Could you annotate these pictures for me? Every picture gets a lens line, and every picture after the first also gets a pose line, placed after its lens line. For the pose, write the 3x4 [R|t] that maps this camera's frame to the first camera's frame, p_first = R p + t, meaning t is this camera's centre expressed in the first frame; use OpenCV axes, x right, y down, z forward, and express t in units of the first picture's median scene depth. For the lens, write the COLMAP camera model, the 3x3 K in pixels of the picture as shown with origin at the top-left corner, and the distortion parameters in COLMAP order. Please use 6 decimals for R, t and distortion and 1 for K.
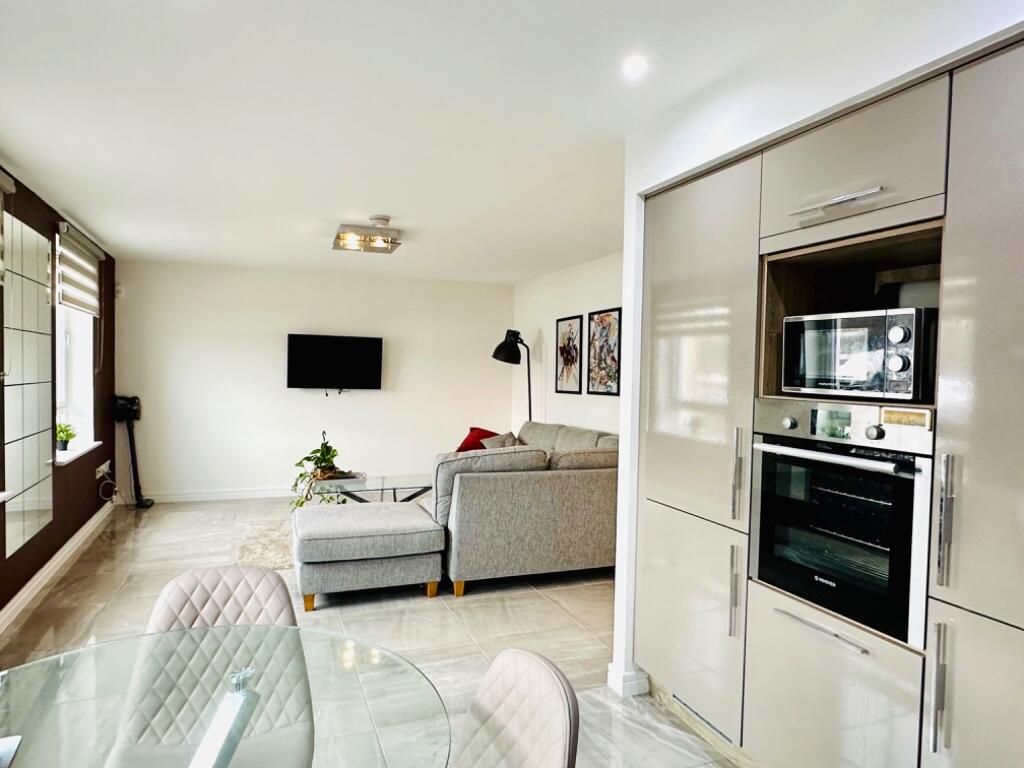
lens RADIAL K [[640.9, 0, 498.4], [0, 640.9, 388.1], [0, 0, 1]] dist [-0.004648, 0.003183]
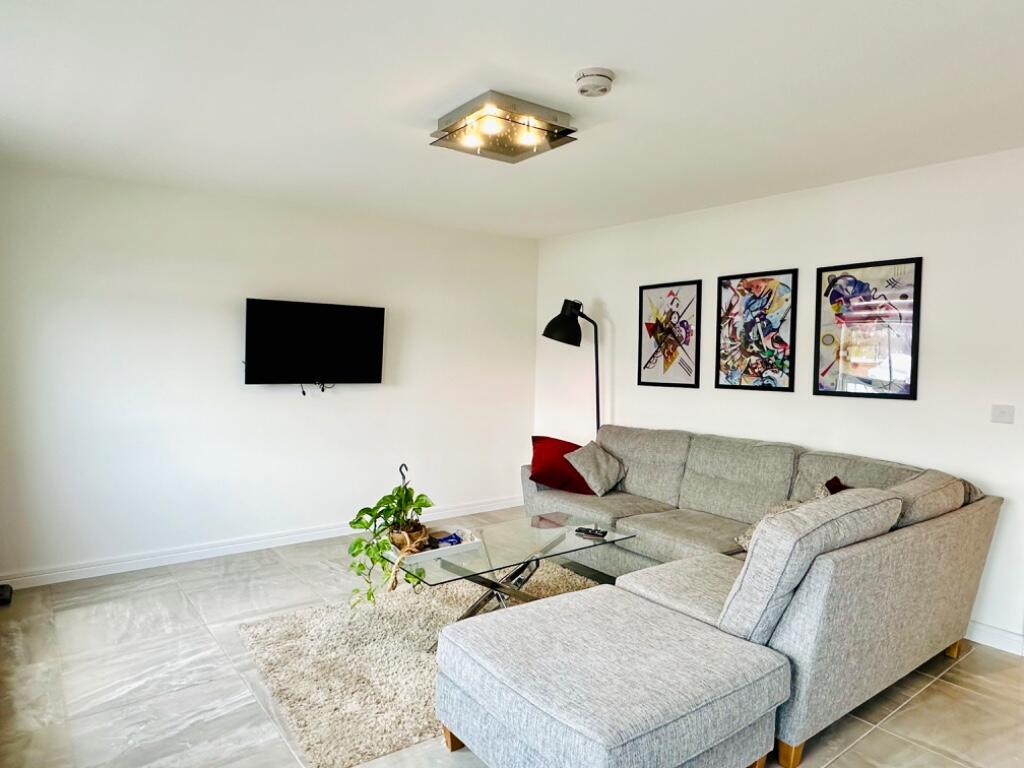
lens RADIAL K [[640.9, 0, 507.9], [0, 640.9, 394.0], [0, 0, 1]] dist [-0.004648, 0.003183]
pose [[0.957945, -0.021772, 0.286125, -0.303491], [0.009297, 0.998949, 0.044884, -0.019374], [-0.286802, -0.040336, 0.957140, 0.369230]]
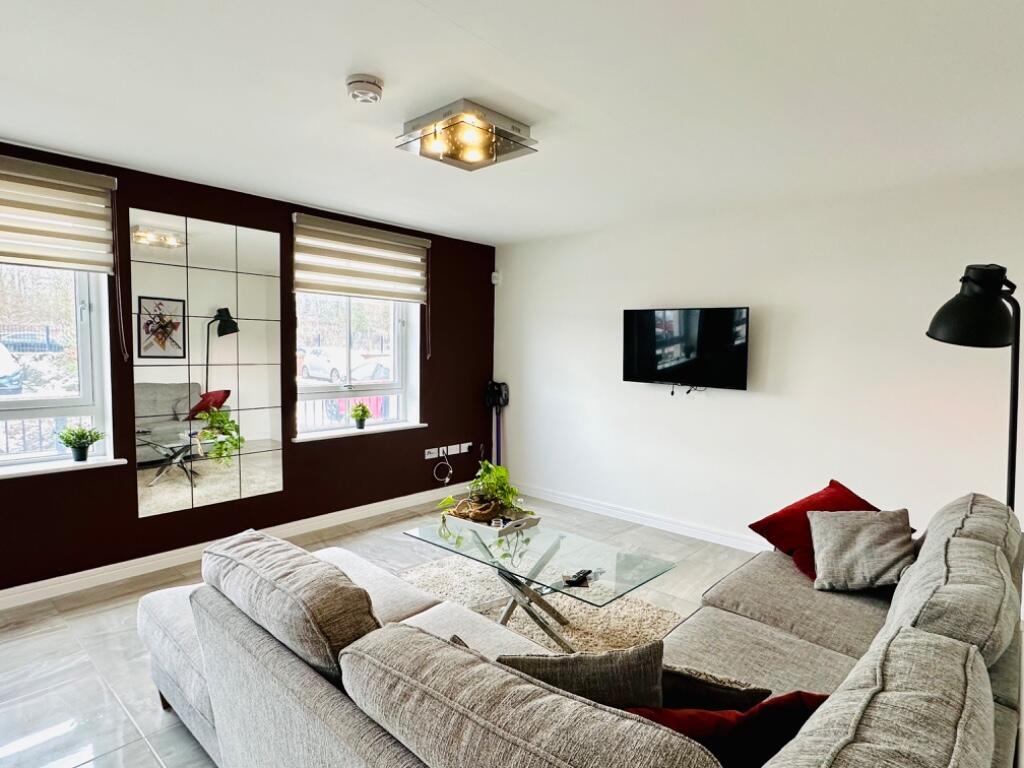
lens RADIAL K [[564.8, 0, 513.0], [0, 564.8, 390.3], [0, 0, 1]] dist [-0.002913, -0.000119]
pose [[0.461047, 0.057896, -0.885485, 0.242593], [-0.037173, 0.998254, 0.045914, -0.017737], [0.886597, 0.011748, 0.462394, 0.660867]]
